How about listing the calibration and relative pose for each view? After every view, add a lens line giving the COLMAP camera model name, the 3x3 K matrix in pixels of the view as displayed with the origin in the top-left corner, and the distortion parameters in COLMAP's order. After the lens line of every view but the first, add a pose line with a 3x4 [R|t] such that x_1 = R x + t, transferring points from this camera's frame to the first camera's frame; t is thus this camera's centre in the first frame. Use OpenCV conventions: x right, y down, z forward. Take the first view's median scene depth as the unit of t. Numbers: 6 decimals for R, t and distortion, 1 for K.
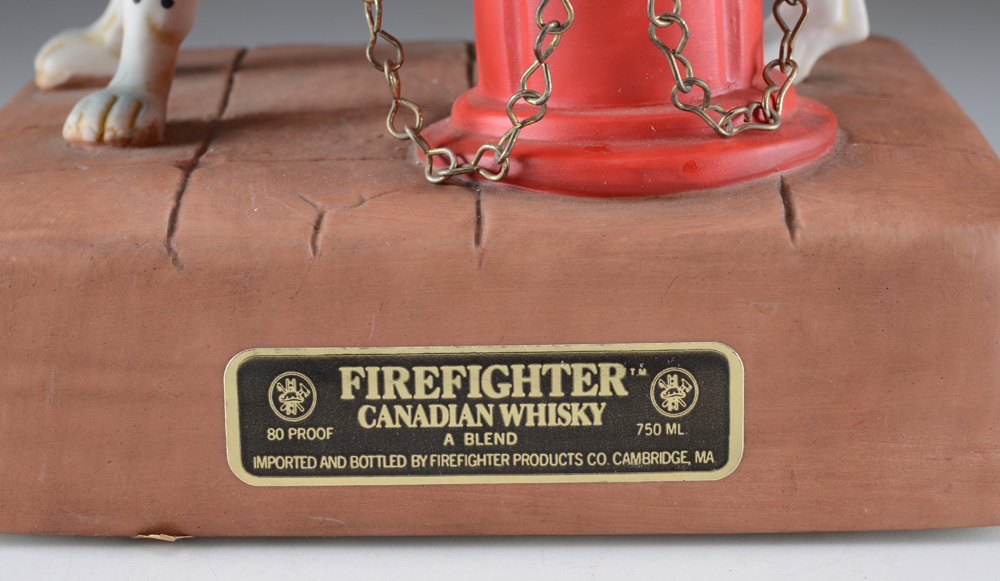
lens RADIAL K [[2528.1, 0, 496.9], [0, 2528.1, 290.7], [0, 0, 1]] dist [-0.038172, 0.000000]
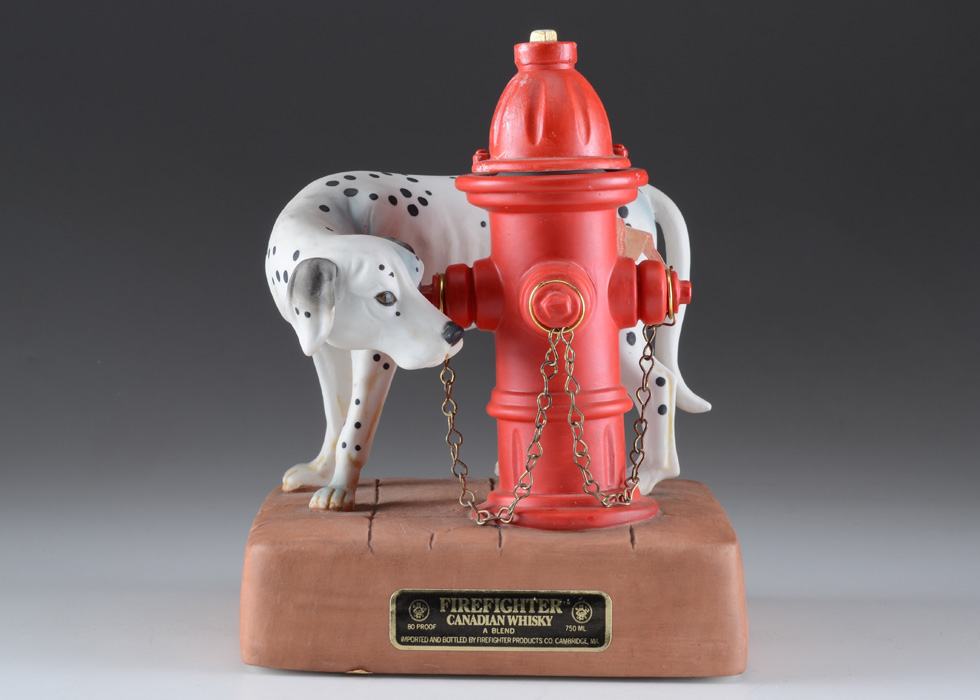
lens RADIAL K [[2827.9, 0, 490.9], [0, 2827.9, 350.6], [0, 0, 1]] dist [-0.196208, 0.000000]
pose [[0.999597, 0.026355, 0.010546, -0.047947], [-0.023872, 0.981489, -0.190027, 0.299298], [-0.015359, 0.189698, 0.981722, -1.604873]]
